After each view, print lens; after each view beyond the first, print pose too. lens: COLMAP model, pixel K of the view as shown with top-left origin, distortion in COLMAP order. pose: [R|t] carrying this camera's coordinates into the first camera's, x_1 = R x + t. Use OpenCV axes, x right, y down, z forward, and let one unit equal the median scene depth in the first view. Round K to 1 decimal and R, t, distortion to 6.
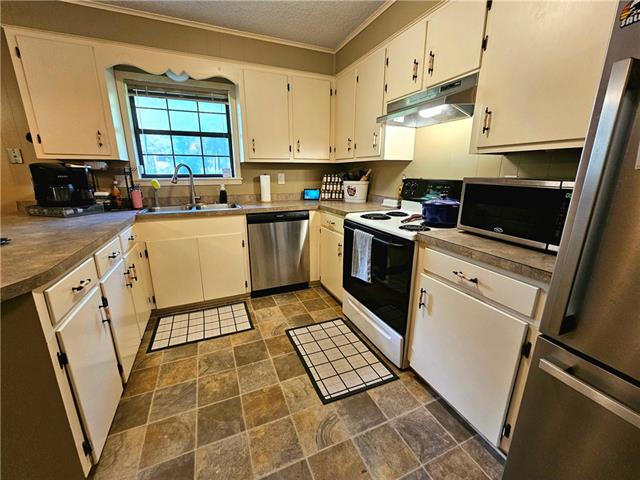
lens RADIAL K [[260.9, 0, 319.1], [0, 260.9, 238.4], [0, 0, 1]] dist [-0.000604, -0.000345]
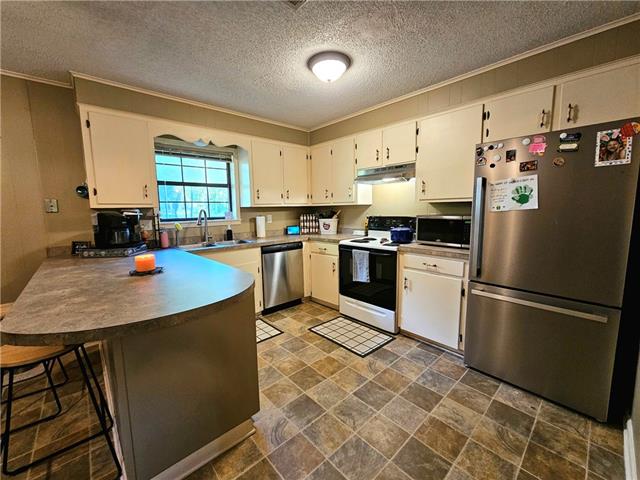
lens RADIAL K [[260.9, 0, 319.1], [0, 260.9, 238.4], [0, 0, 1]] dist [-0.000604, -0.000345]
pose [[0.945713, -0.054602, 0.320382, -0.430831], [0.098965, 0.987353, -0.123854, 0.056742], [-0.309568, 0.148837, 0.939157, -0.312880]]
